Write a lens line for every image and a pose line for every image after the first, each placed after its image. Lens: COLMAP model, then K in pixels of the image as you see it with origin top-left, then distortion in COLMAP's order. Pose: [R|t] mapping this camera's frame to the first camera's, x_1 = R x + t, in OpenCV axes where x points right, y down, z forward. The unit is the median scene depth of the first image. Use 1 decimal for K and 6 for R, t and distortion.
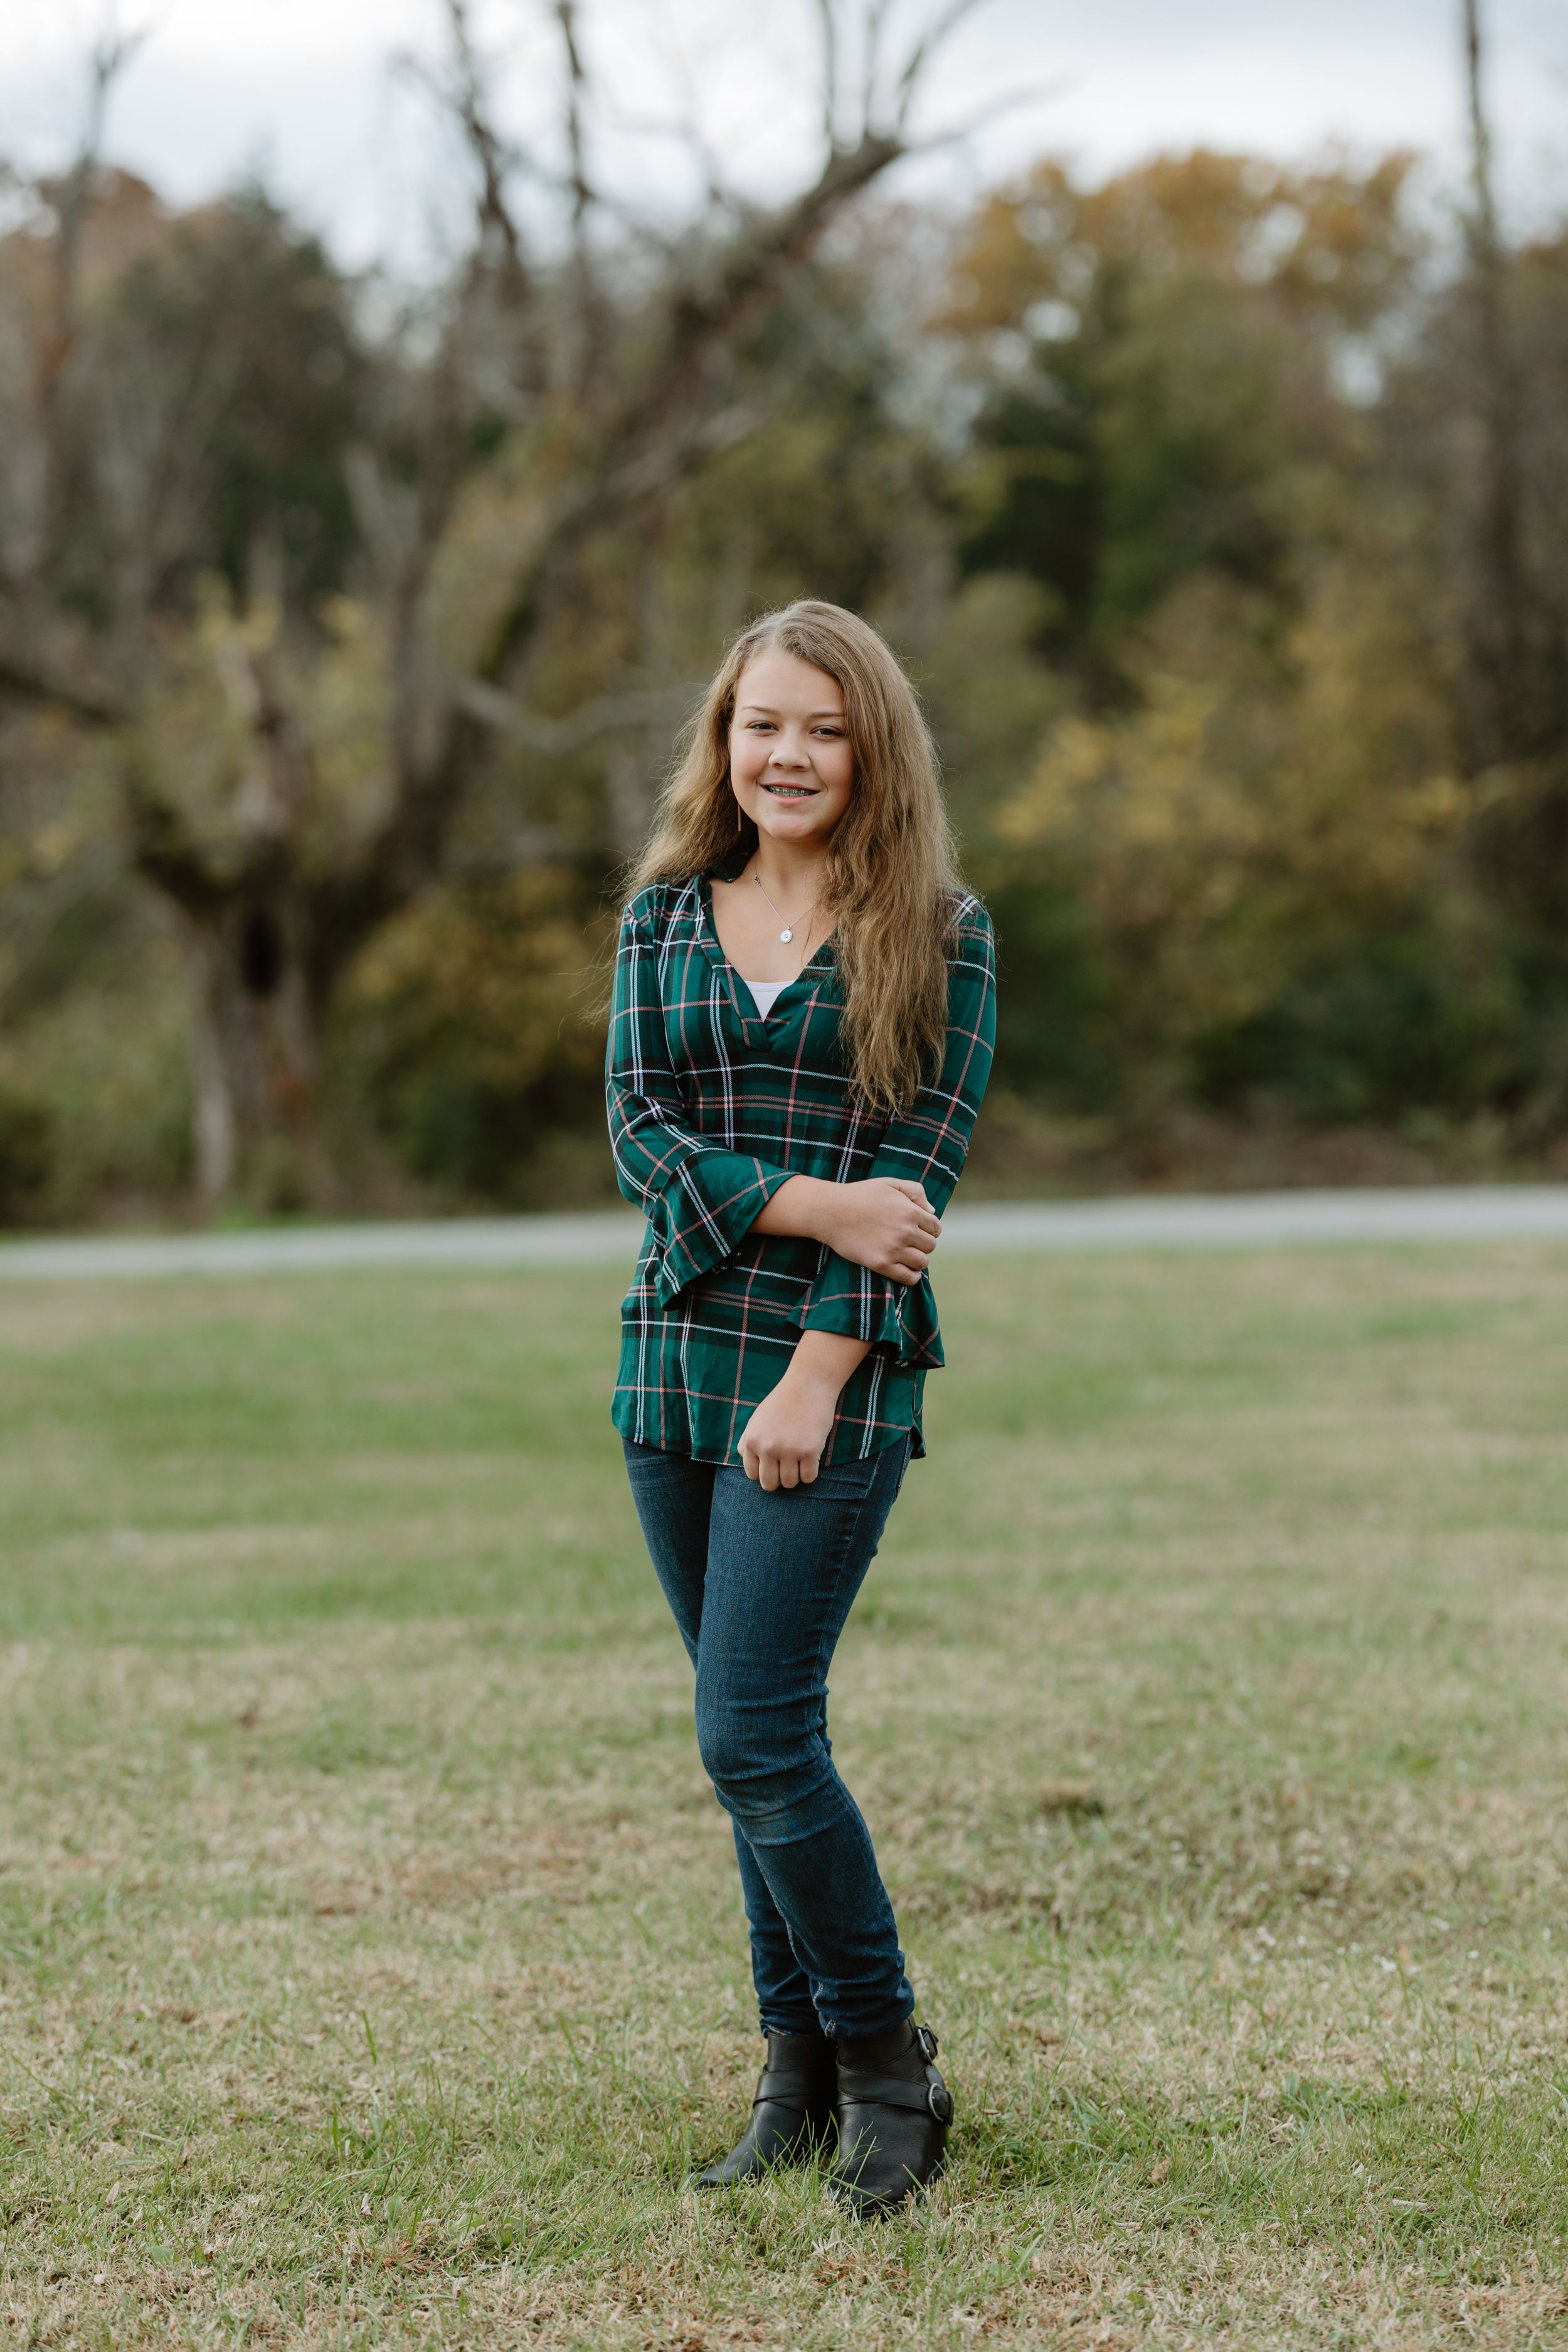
lens RADIAL K [[5995.8, 0, 784.0], [0, 5995.8, 1176.0], [0, 0, 1]] dist [0.085189, -0.958838]
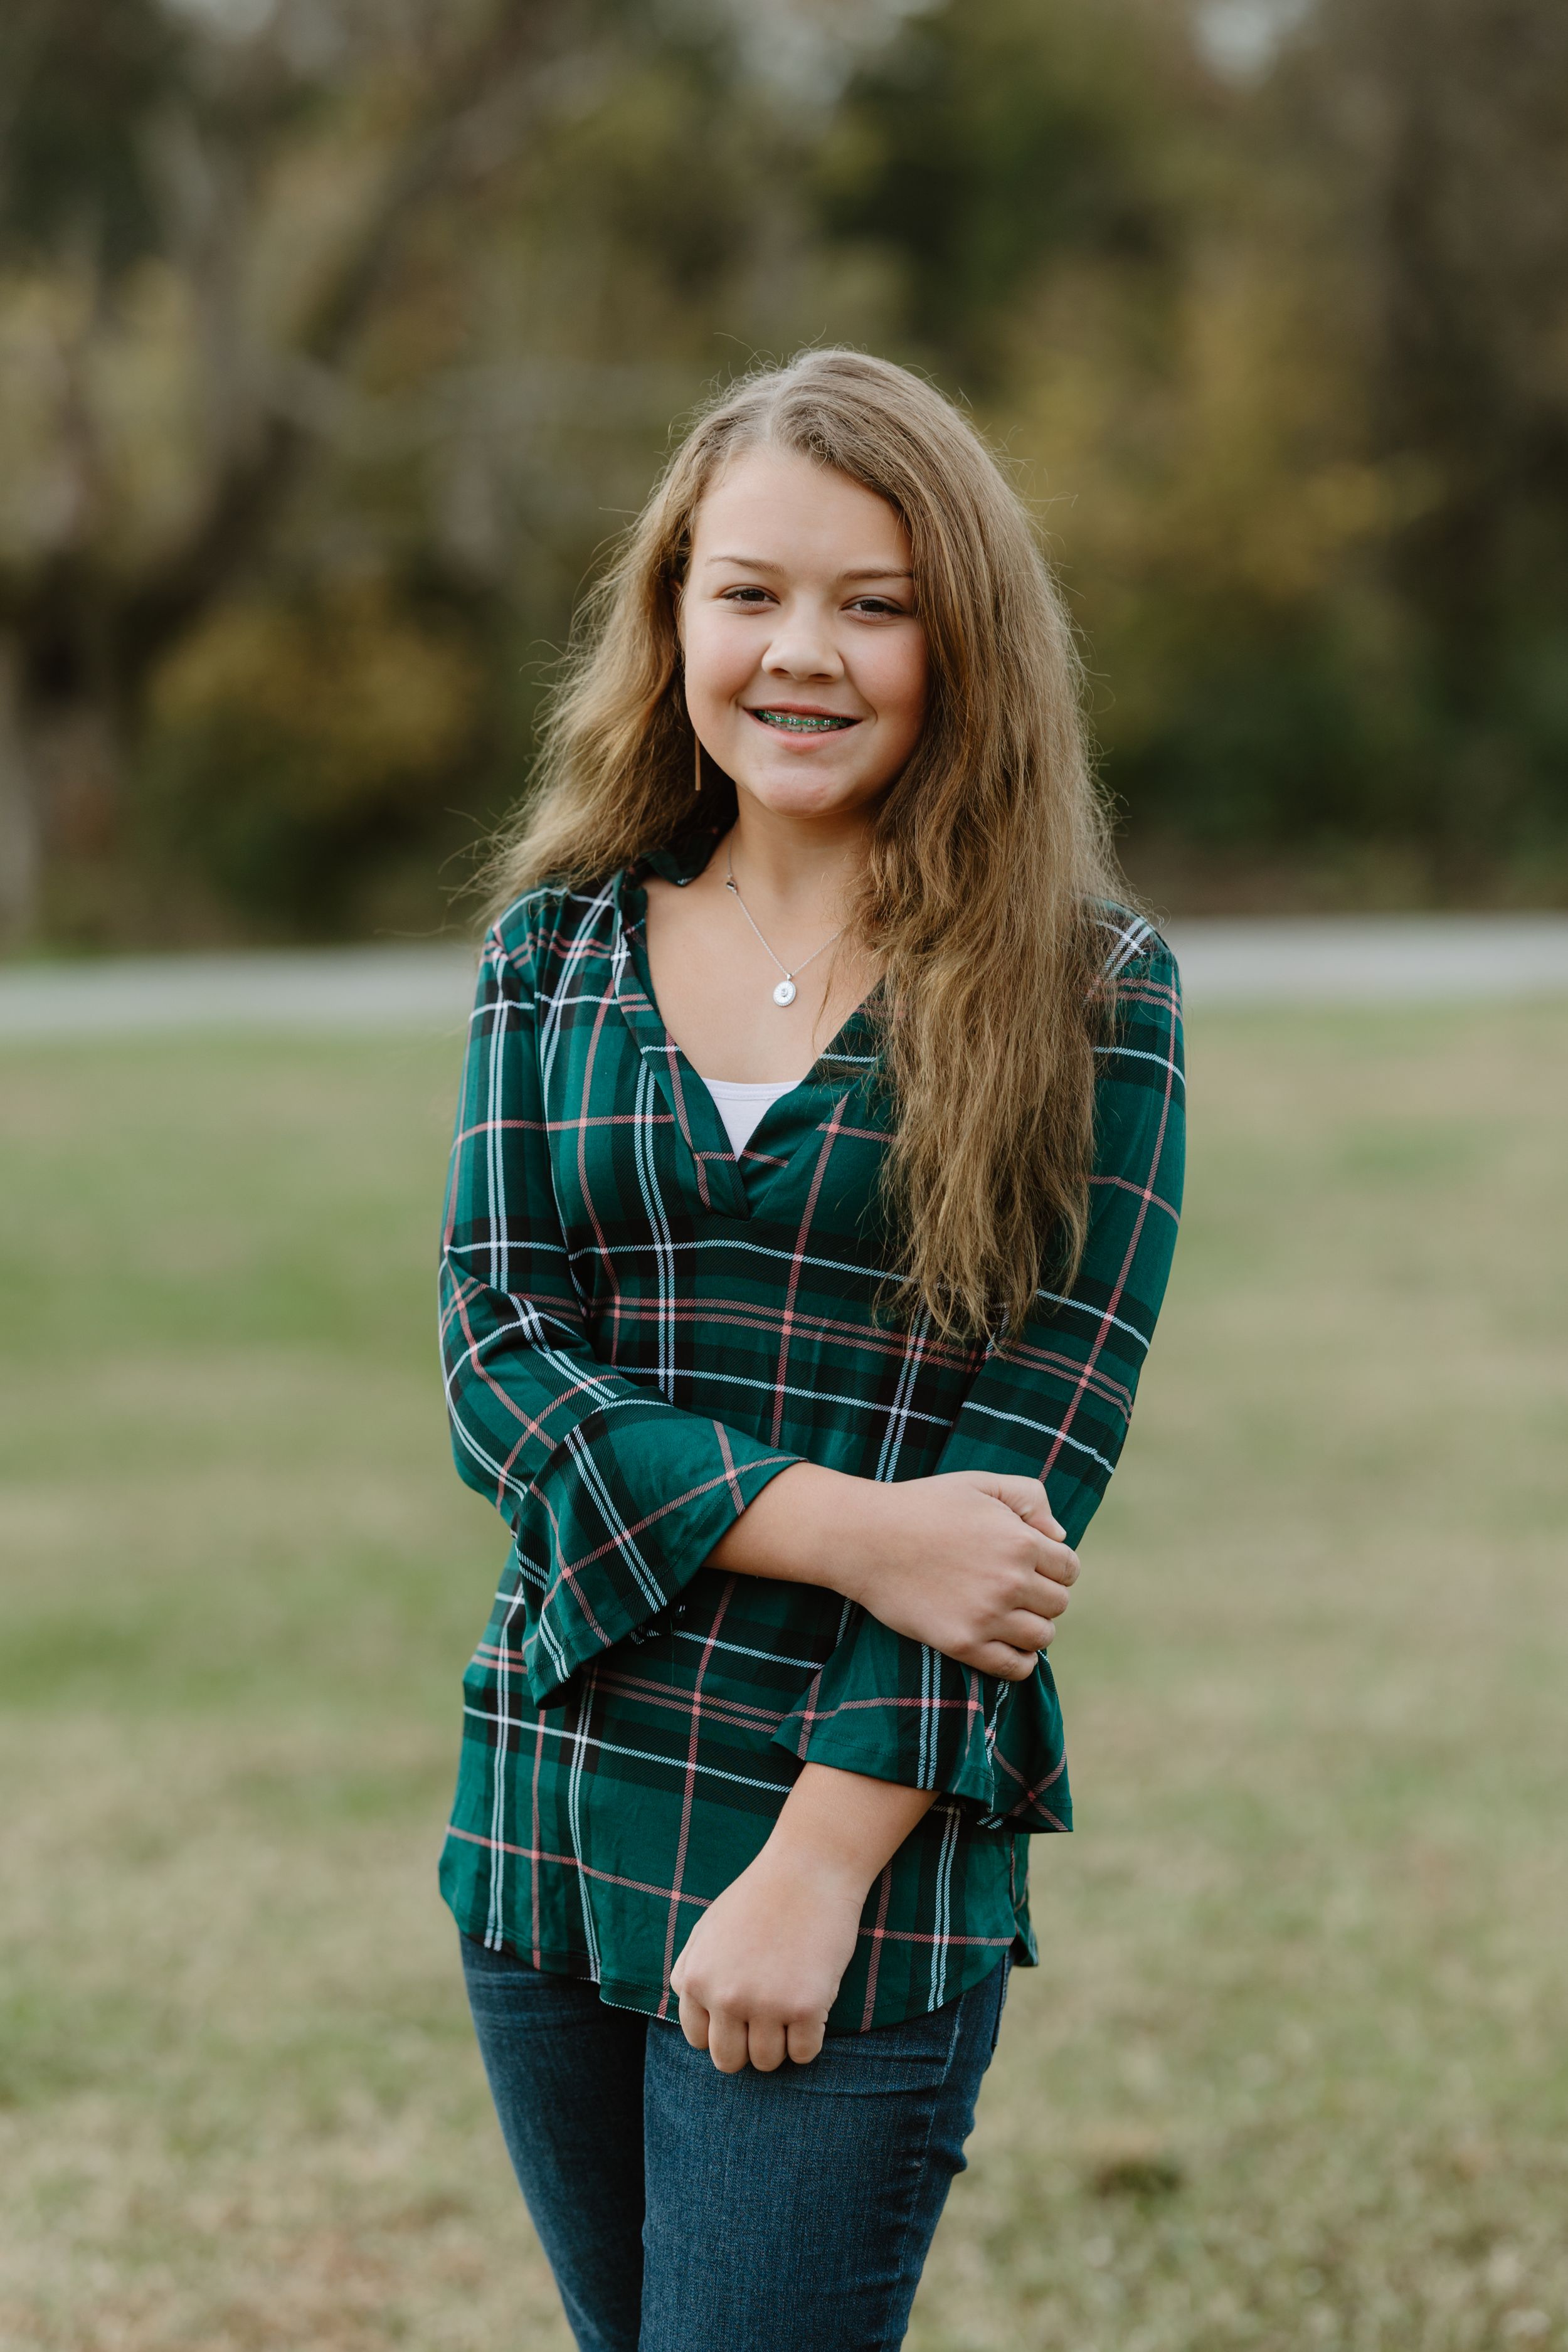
lens RADIAL K [[5858.7, 0, 650.0], [0, 5858.7, 1118.8], [0, 0, 1]] dist [-1.704692, 30.928446]
pose [[0.999865, 0.014634, 0.007534, -0.014787], [-0.015009, 0.998518, 0.052313, -0.055295], [-0.006757, -0.052419, 0.998602, 0.500741]]
